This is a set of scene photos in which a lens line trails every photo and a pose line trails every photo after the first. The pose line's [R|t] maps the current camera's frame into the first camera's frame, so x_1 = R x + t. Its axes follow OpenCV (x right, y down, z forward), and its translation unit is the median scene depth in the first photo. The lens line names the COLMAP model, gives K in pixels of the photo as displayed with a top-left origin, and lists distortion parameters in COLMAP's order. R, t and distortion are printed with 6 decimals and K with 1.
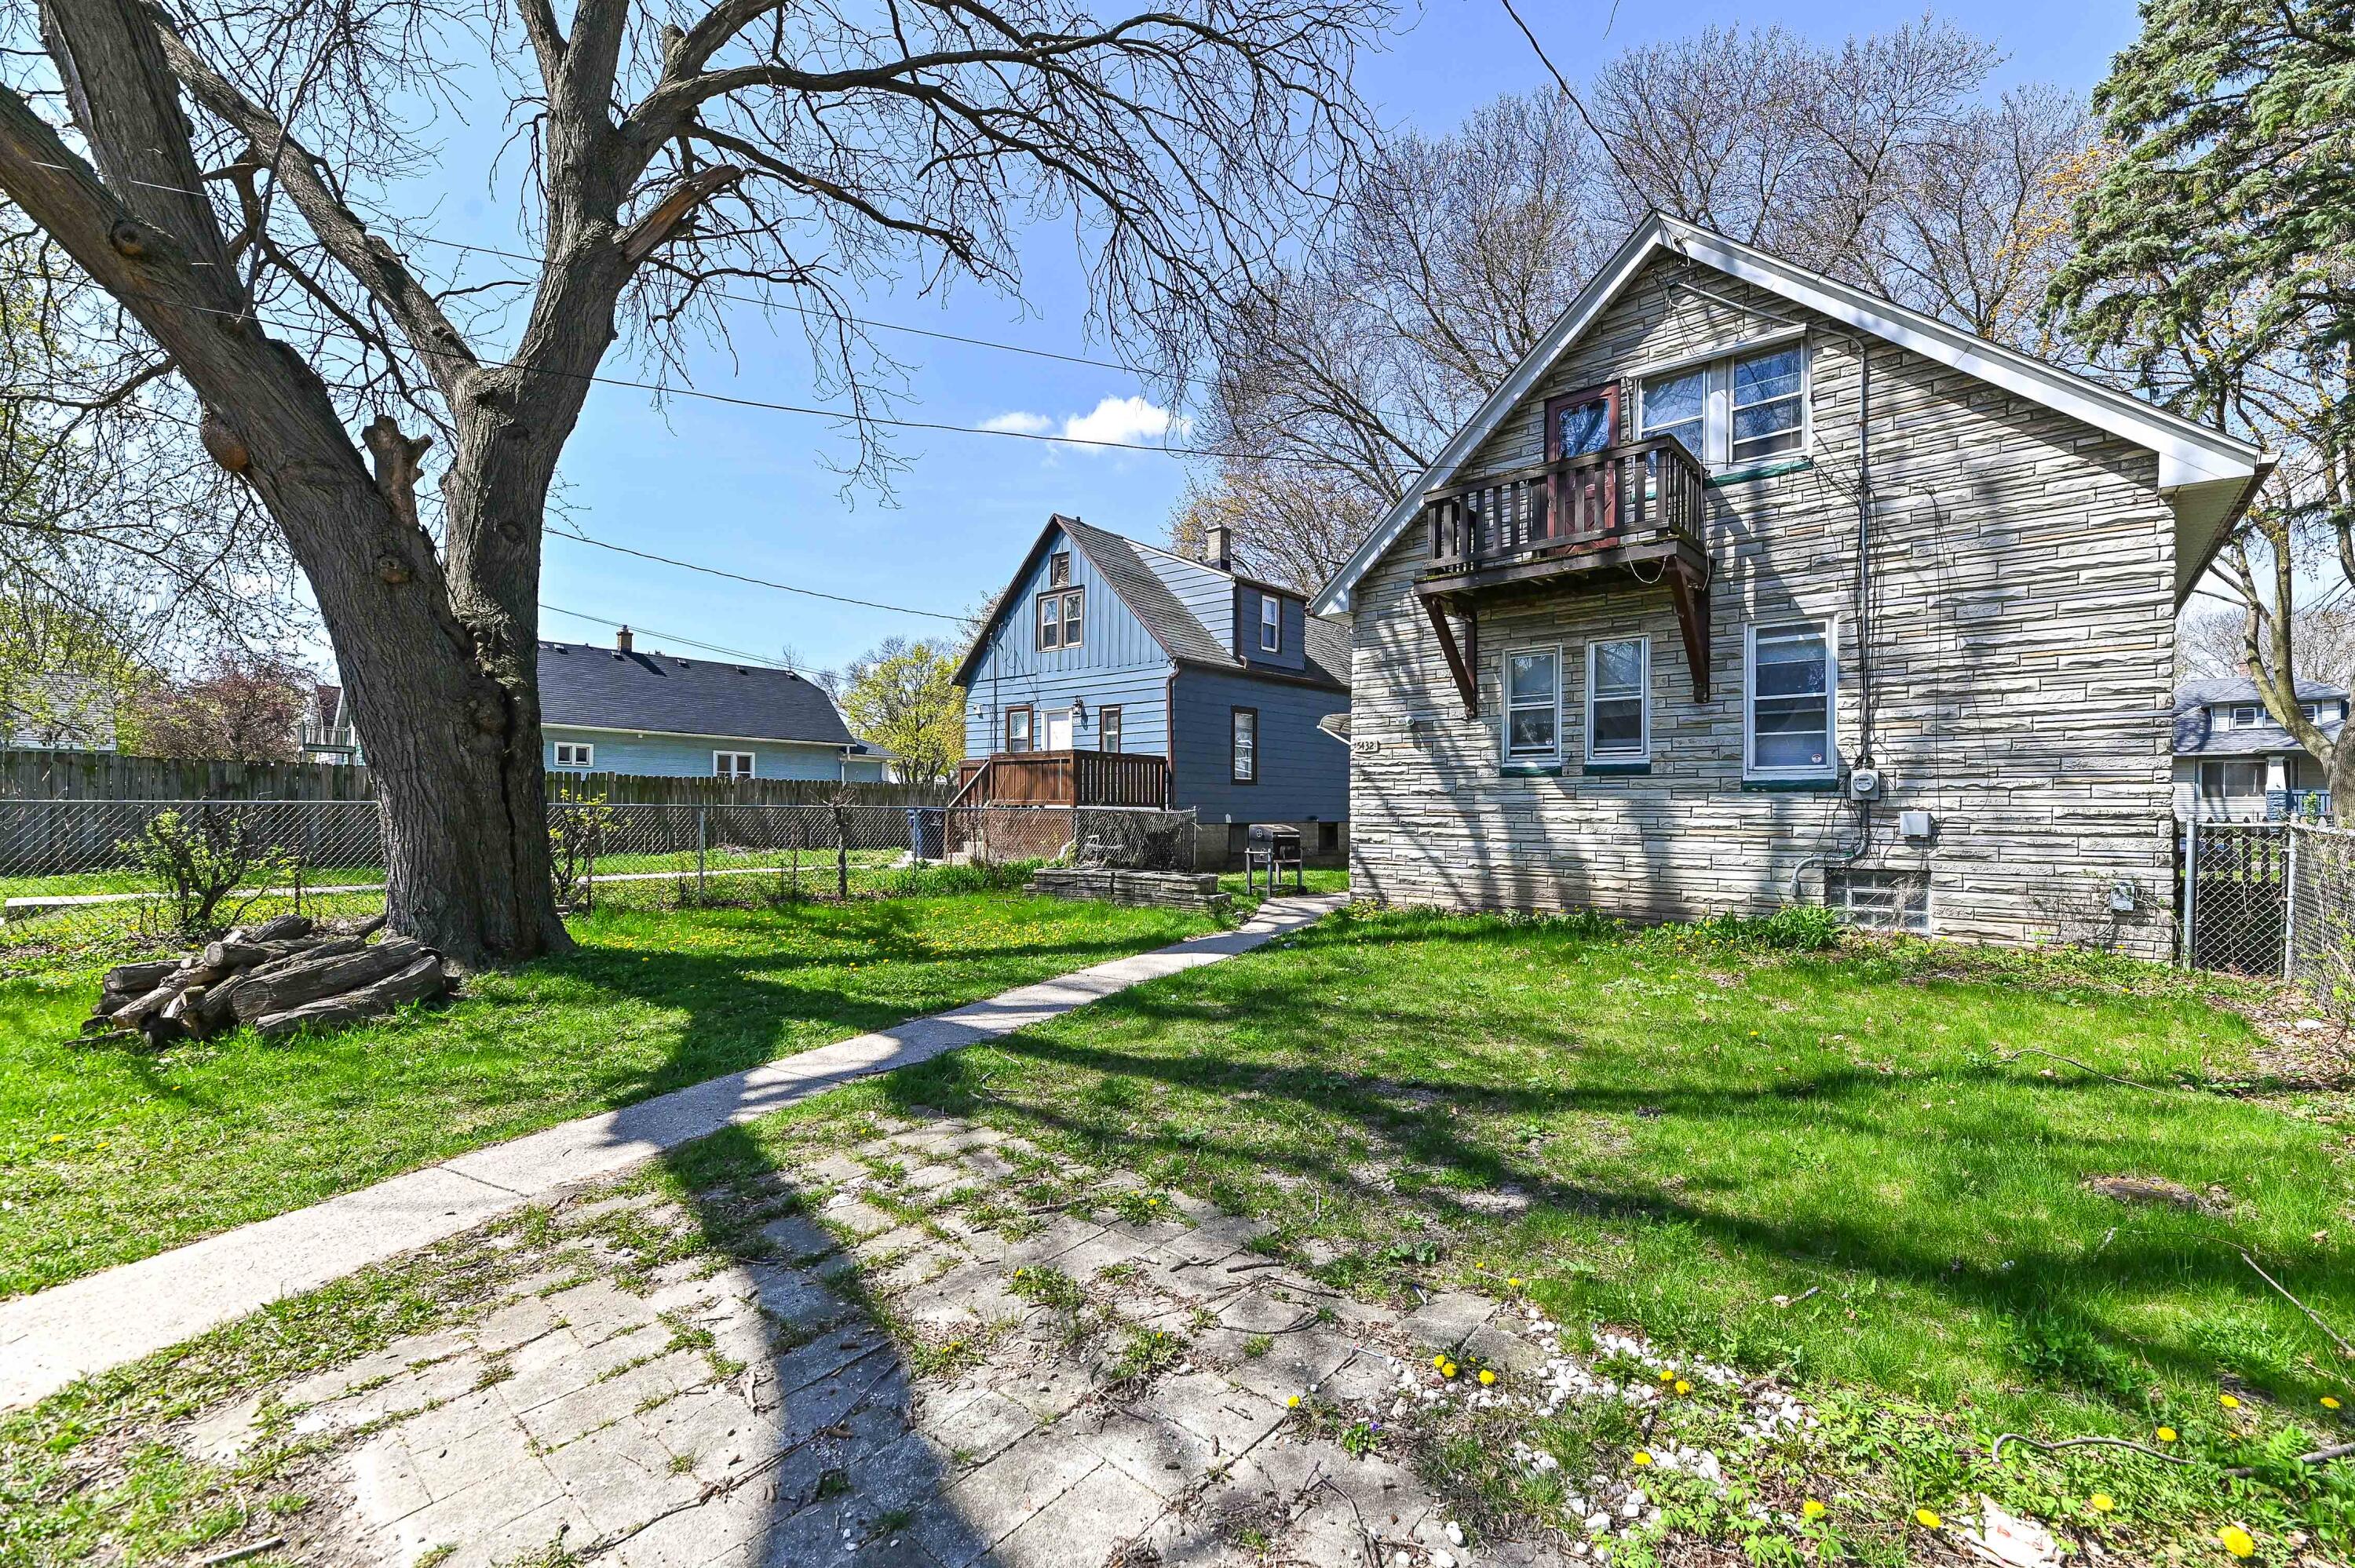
lens RADIAL K [[948.9, 0, 1177.5], [0, 948.9, 784.0], [0, 0, 1]] dist [0.001715, -0.003050]
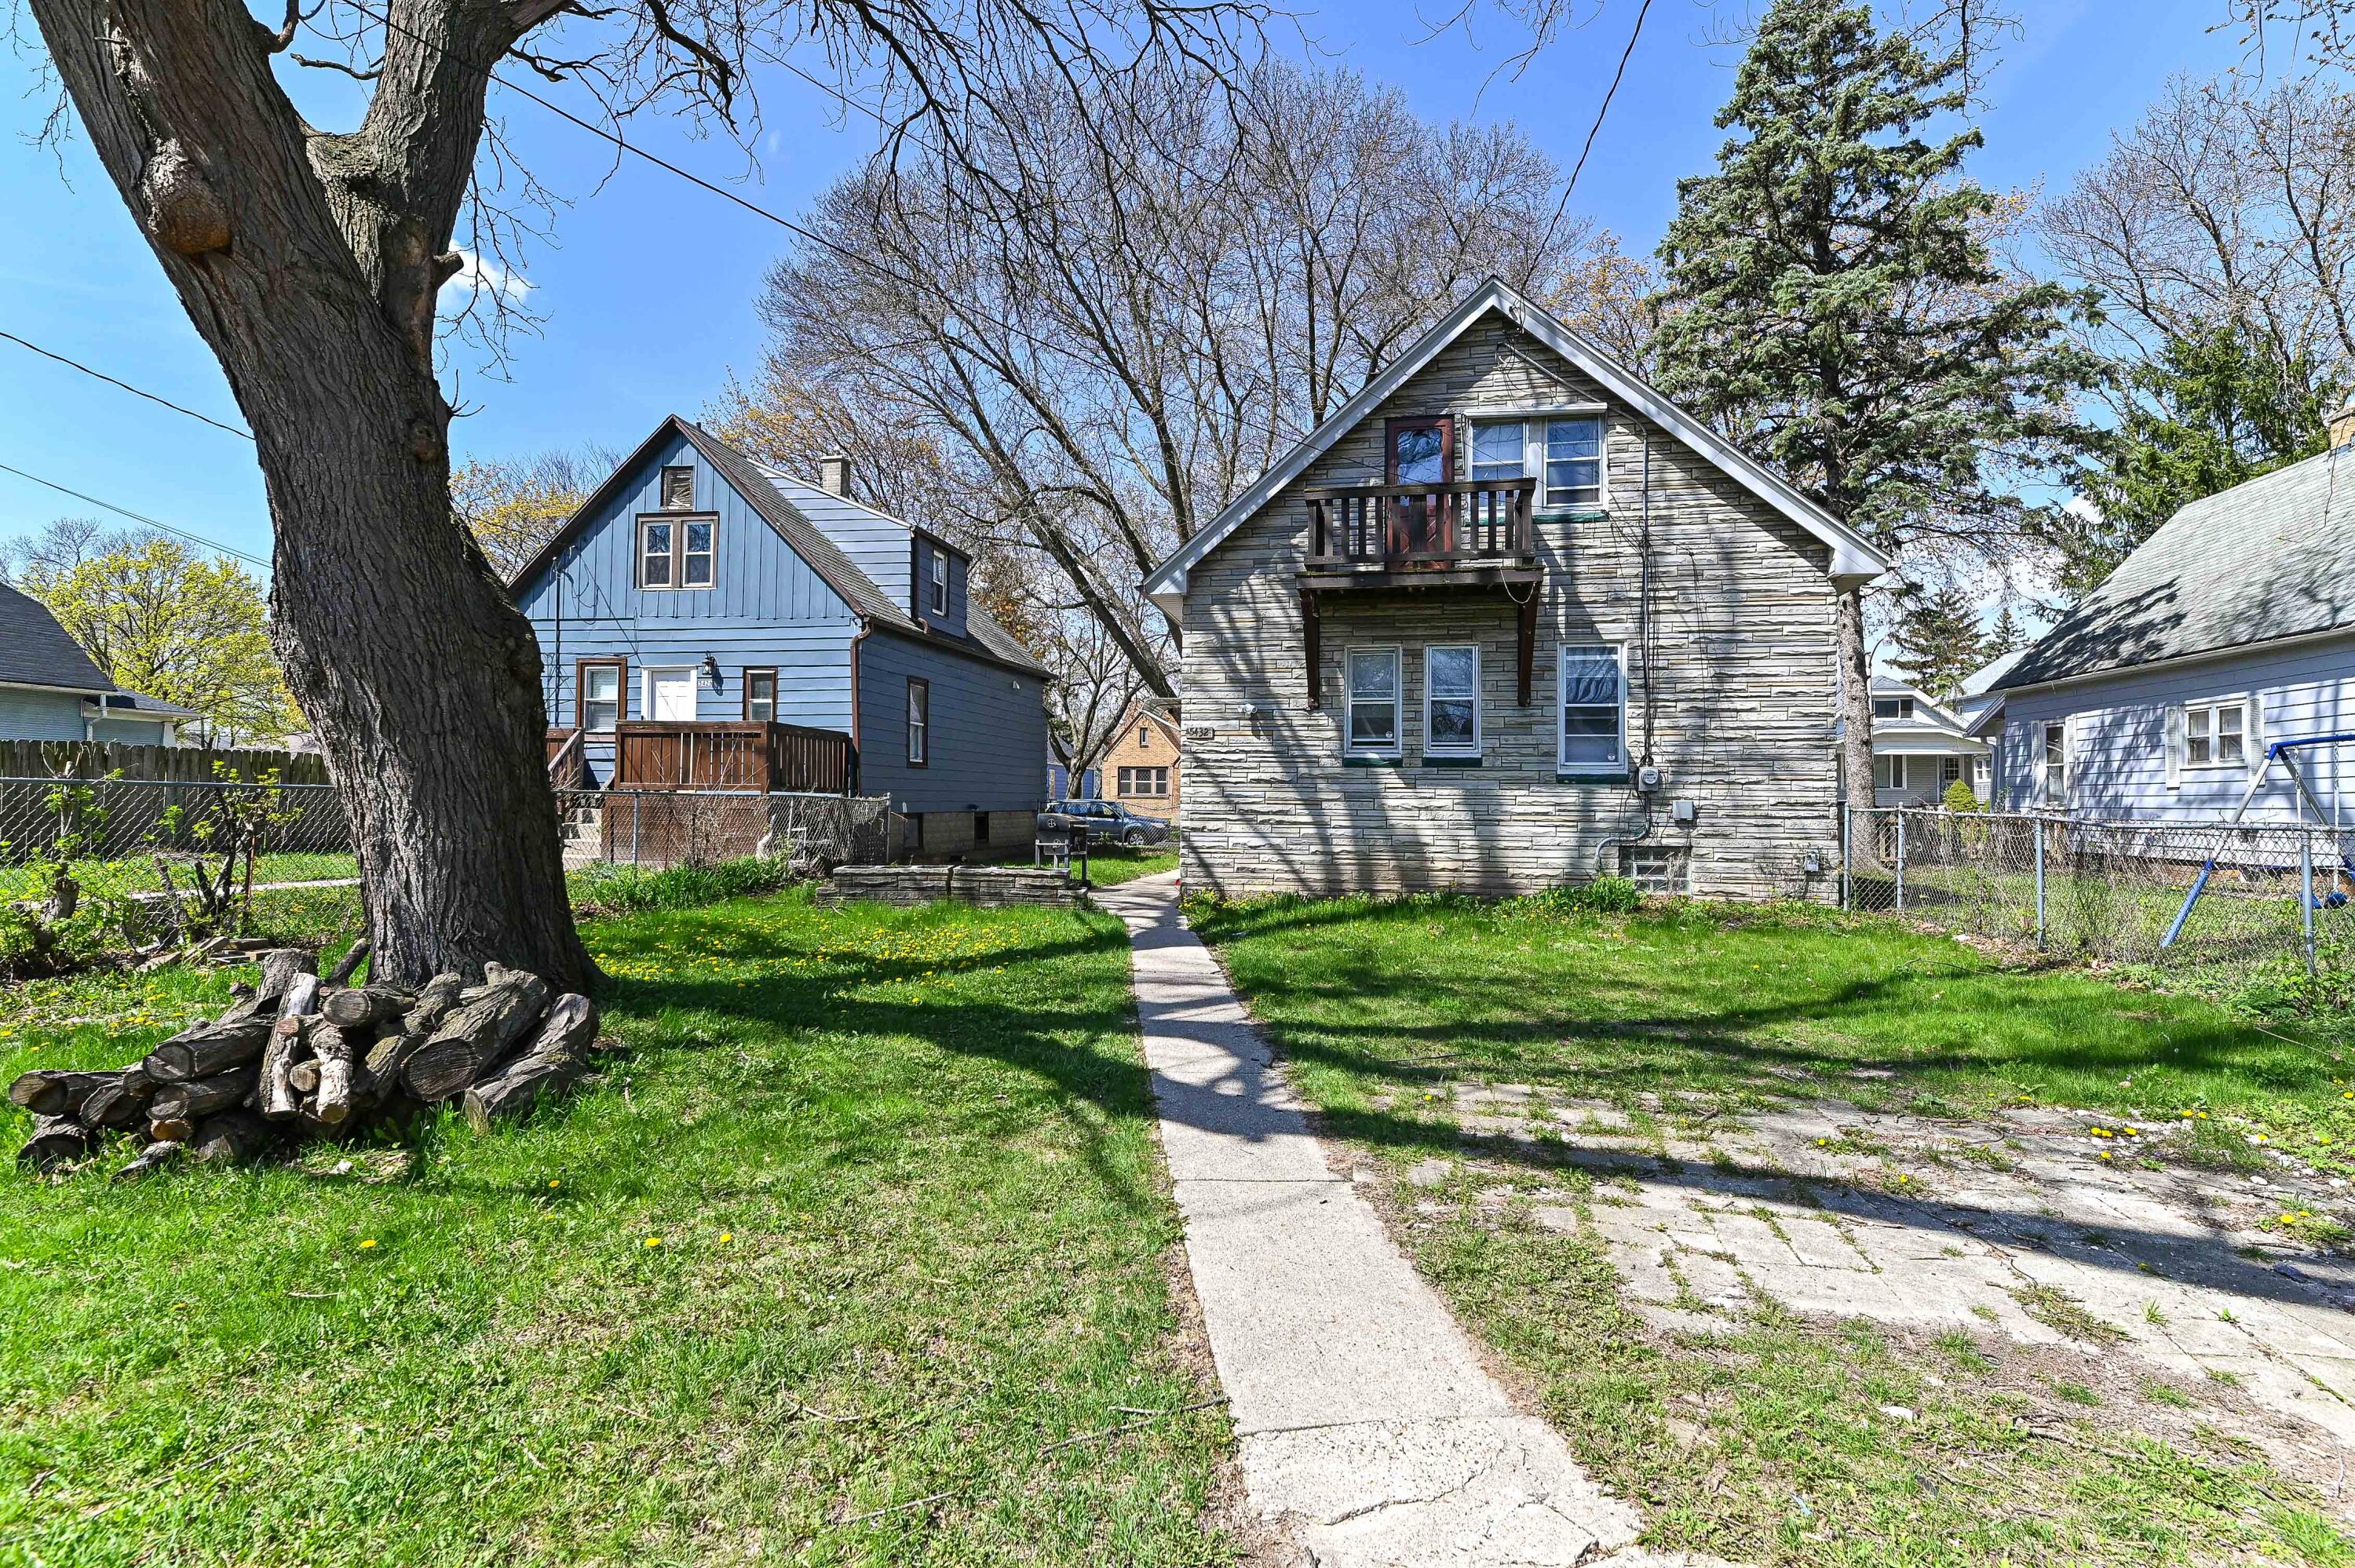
lens RADIAL K [[1083.1, 0, 1228.1], [0, 1083.1, 751.2], [0, 0, 1]] dist [0.002733, -0.000294]
pose [[0.871236, 0.025280, 0.490213, -0.421346], [-0.016960, 0.999627, -0.021407, 0.003948], [-0.490571, 0.010336, 0.871340, 0.020212]]
